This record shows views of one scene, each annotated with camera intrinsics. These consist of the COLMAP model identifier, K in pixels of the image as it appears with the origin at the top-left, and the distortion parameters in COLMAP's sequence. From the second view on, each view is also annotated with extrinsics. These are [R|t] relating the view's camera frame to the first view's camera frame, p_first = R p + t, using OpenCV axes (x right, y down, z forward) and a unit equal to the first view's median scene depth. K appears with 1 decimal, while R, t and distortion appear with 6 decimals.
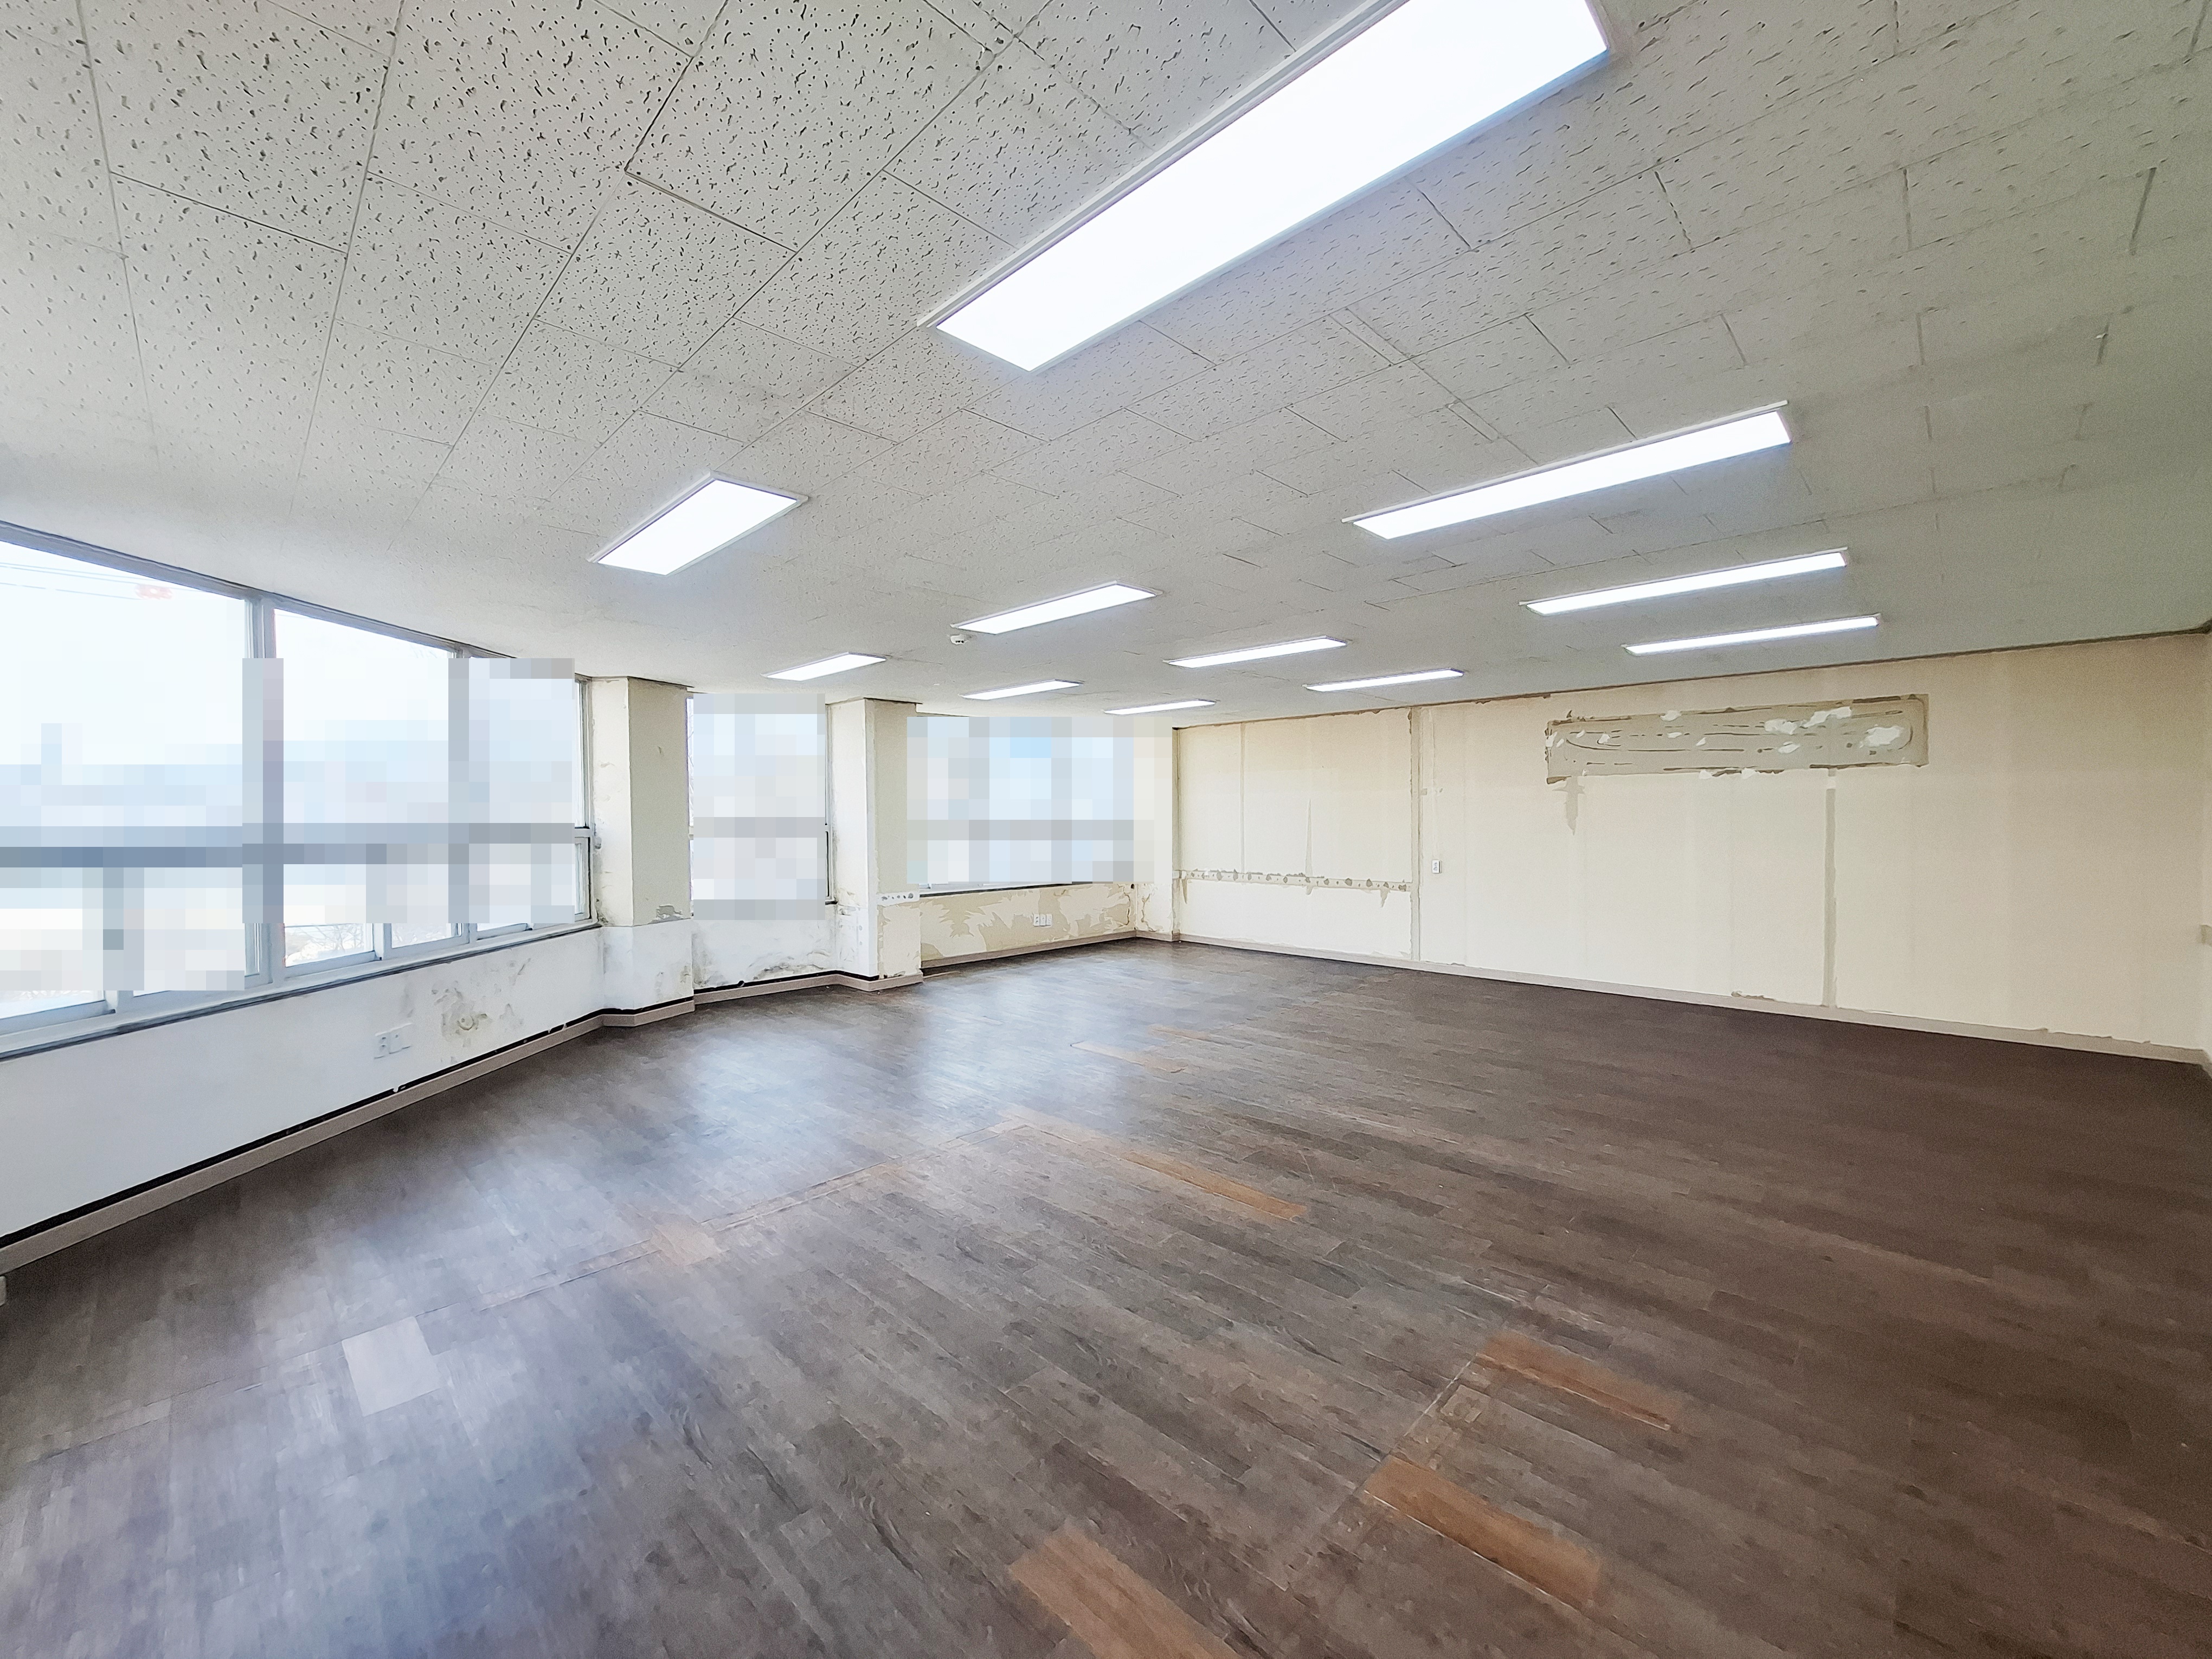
lens RADIAL K [[875.4, 0, 1101.7], [0, 875.4, 830.3], [0, 0, 1]] dist [-0.007107, 0.000433]
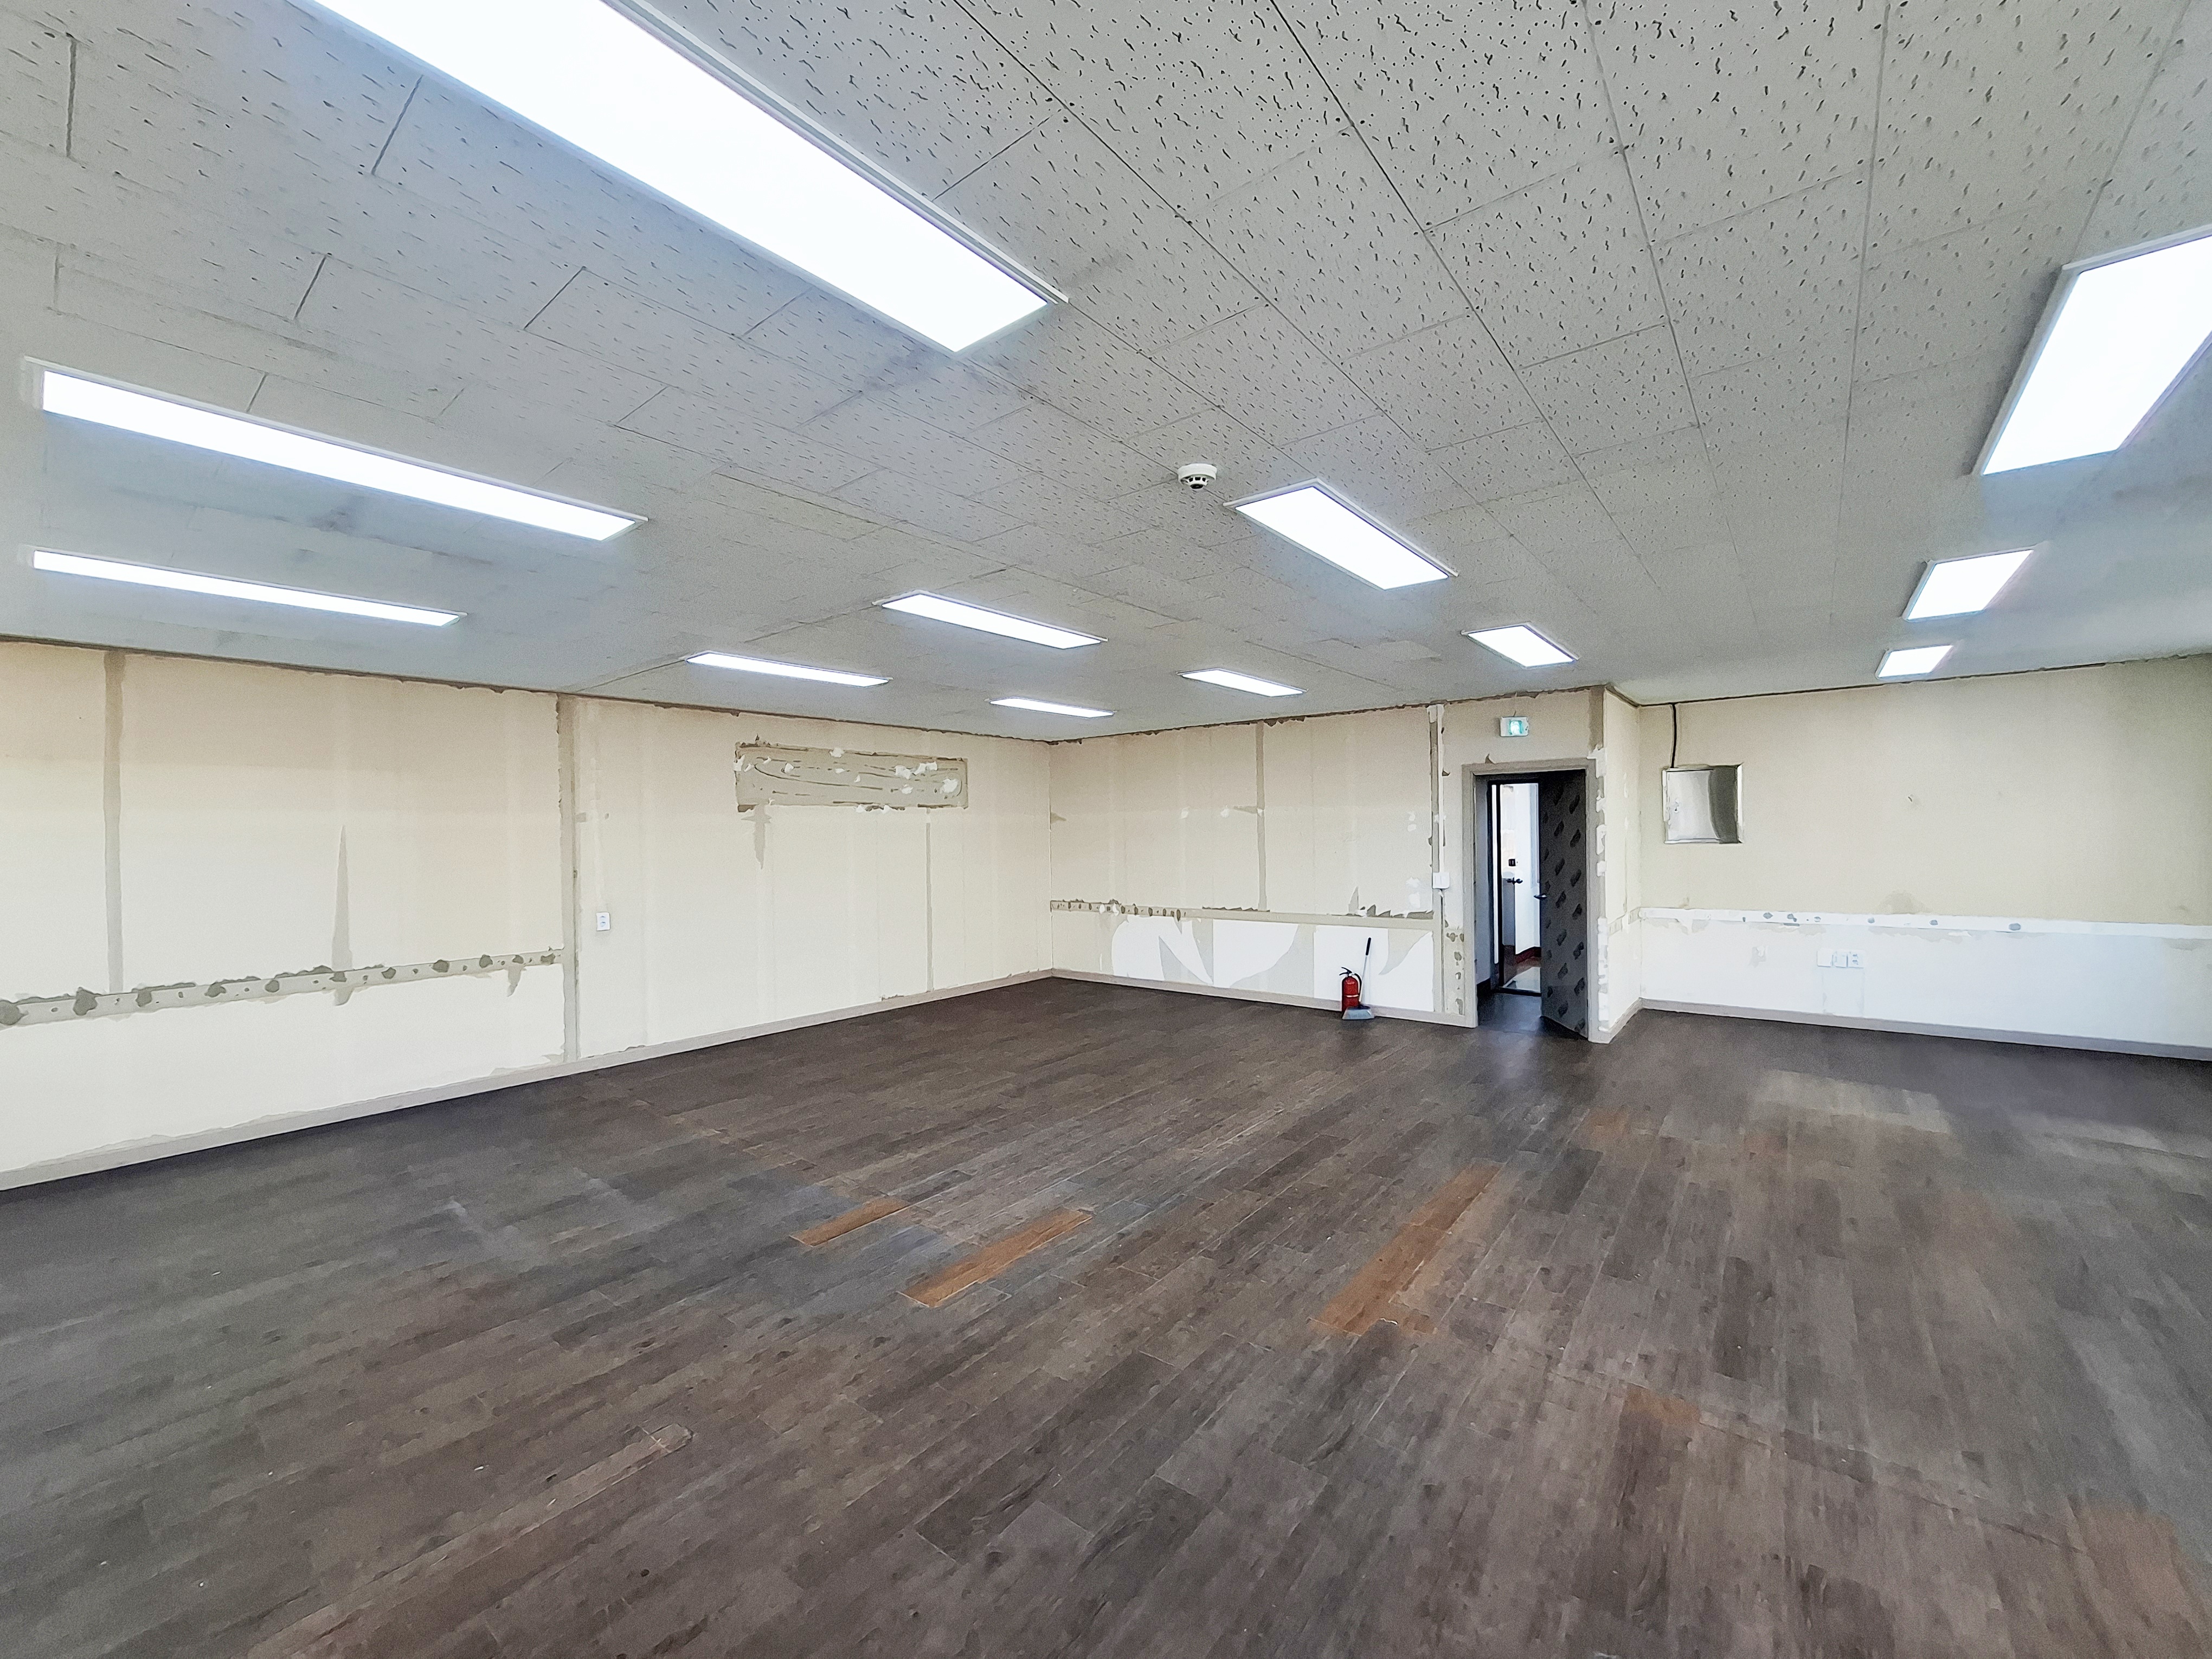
lens RADIAL K [[875.4, 0, 1101.7], [0, 875.4, 830.3], [0, 0, 1]] dist [-0.007107, 0.000433]
pose [[-0.092952, 0.009977, 0.995621, -0.482514], [0.036604, 0.999308, -0.006596, -0.017770], [-0.994998, 0.035830, -0.093252, 0.836347]]
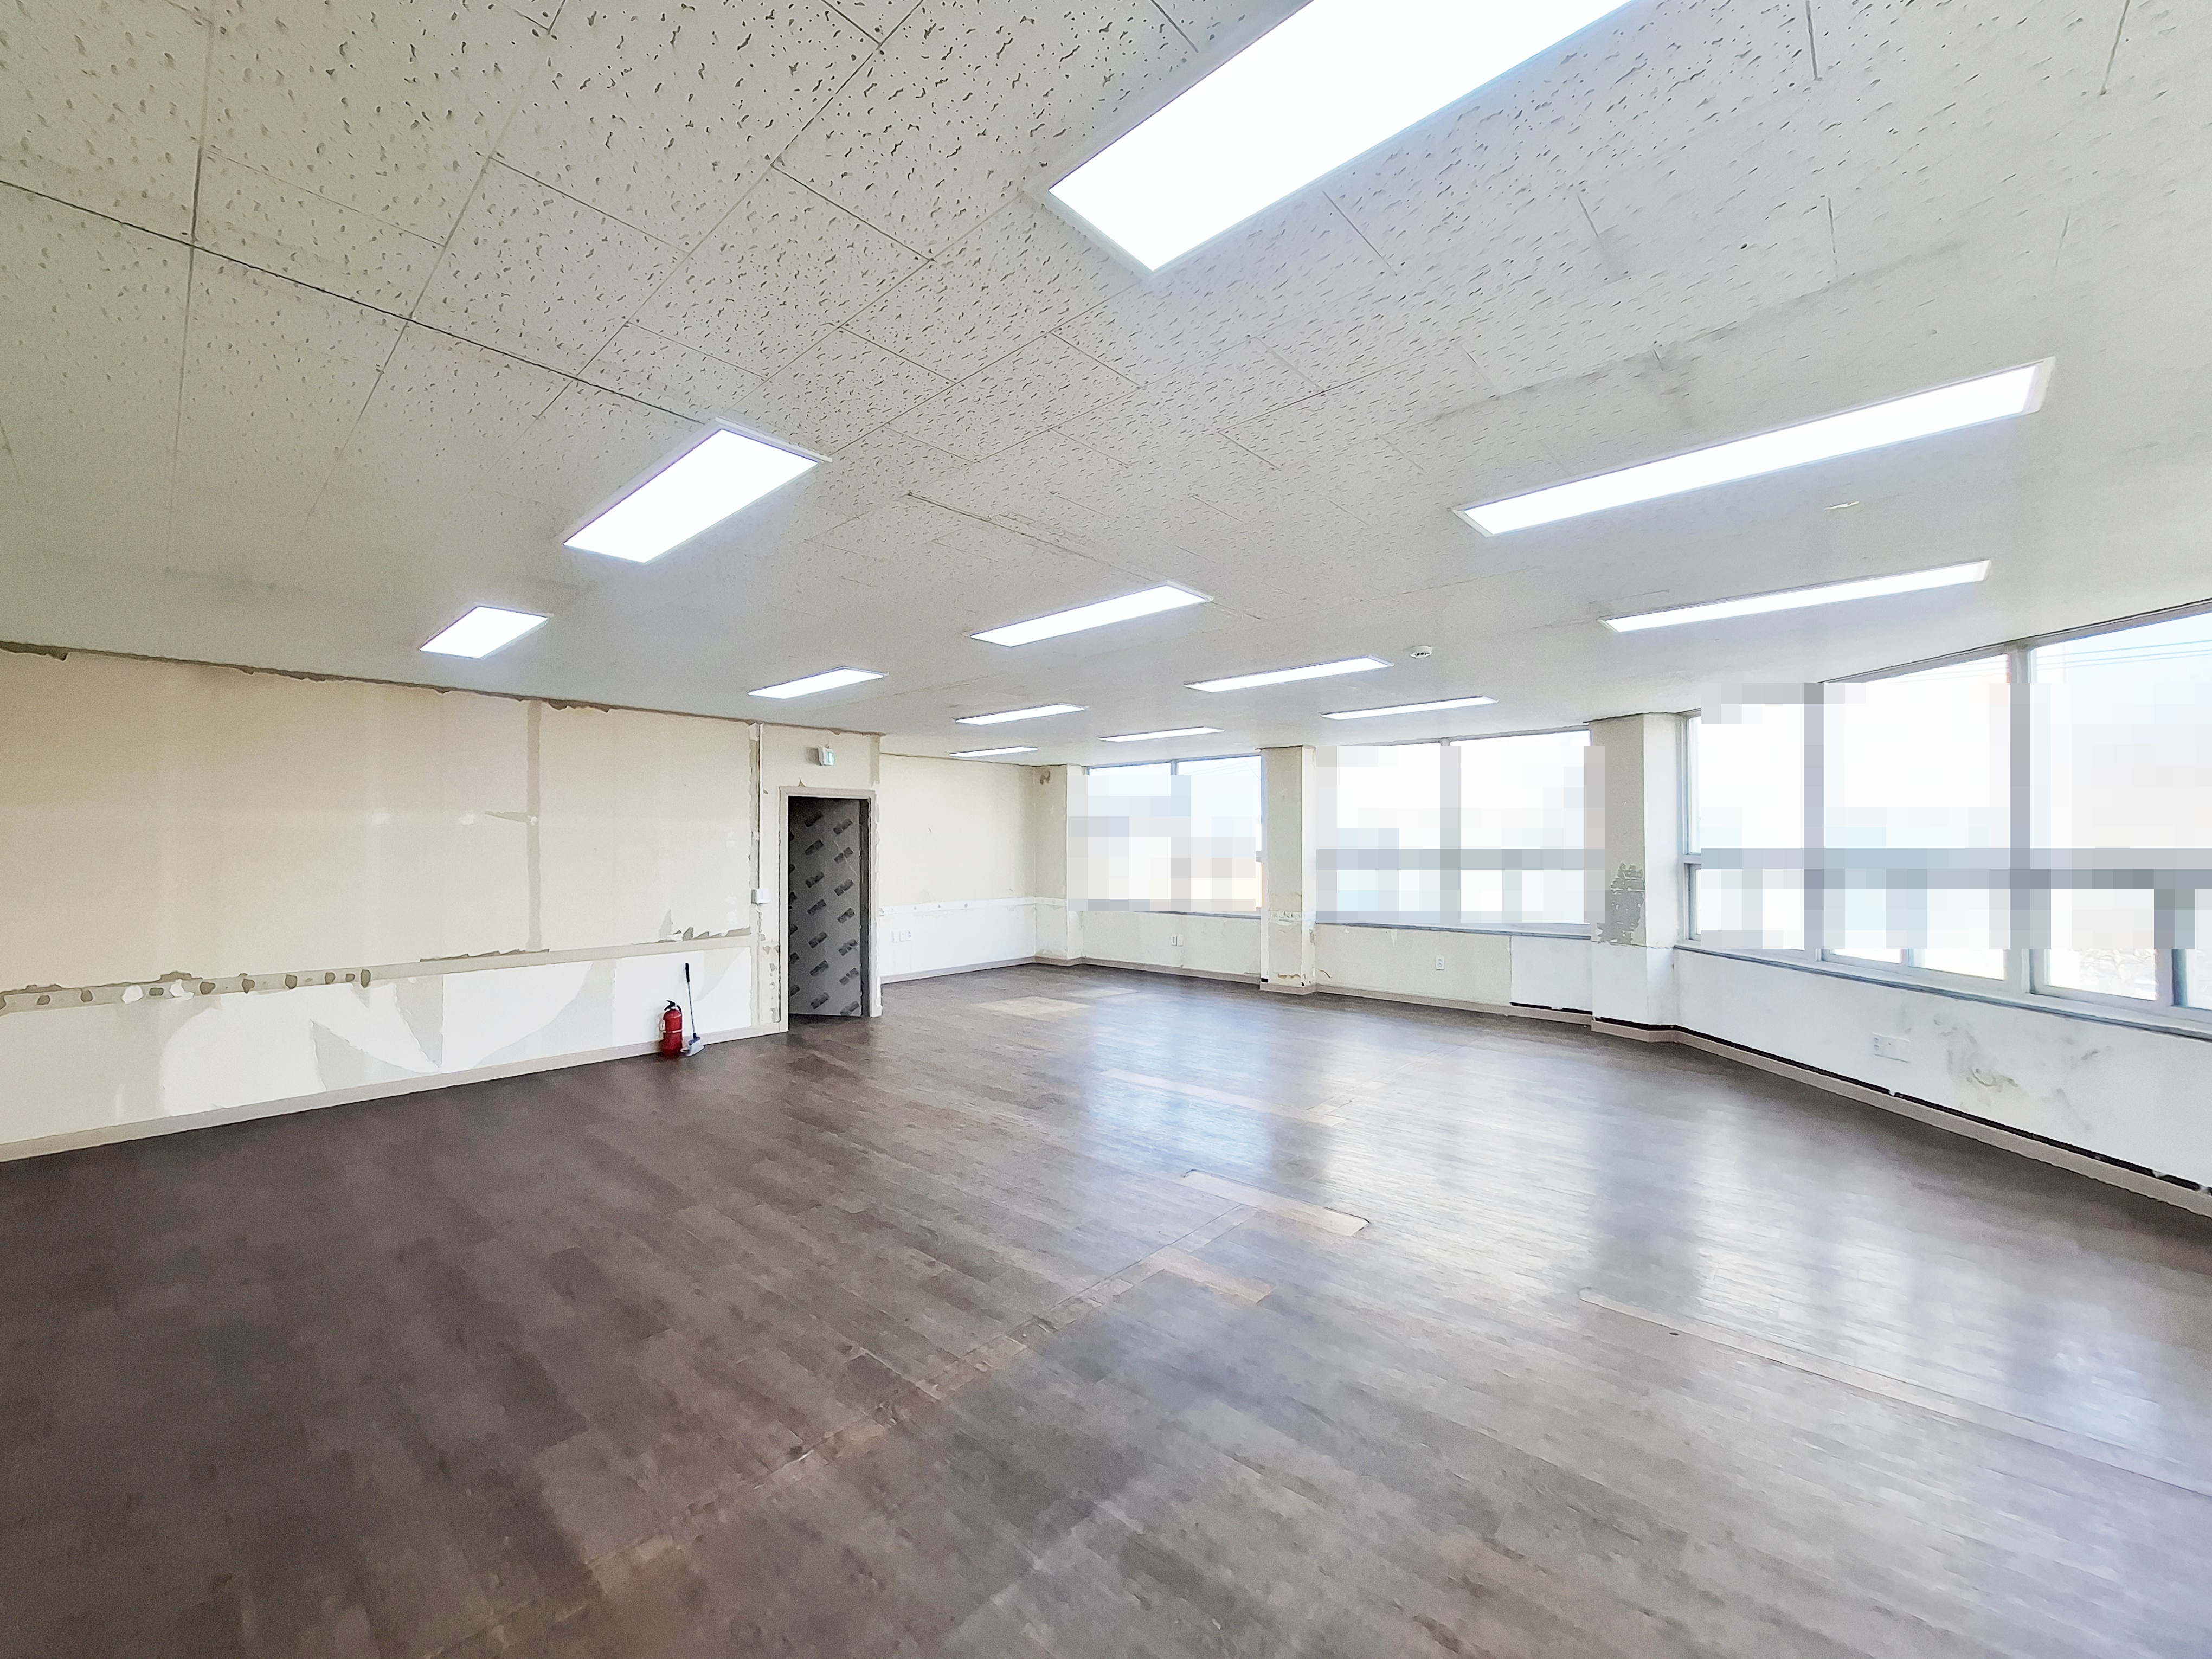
lens RADIAL K [[875.4, 0, 1101.7], [0, 875.4, 830.3], [0, 0, 1]] dist [-0.007107, 0.000433]
pose [[-0.999118, 0.007031, -0.041409, 0.157736], [0.006910, 0.999971, 0.003061, -0.030664], [0.041430, 0.002772, -0.999138, 1.434125]]
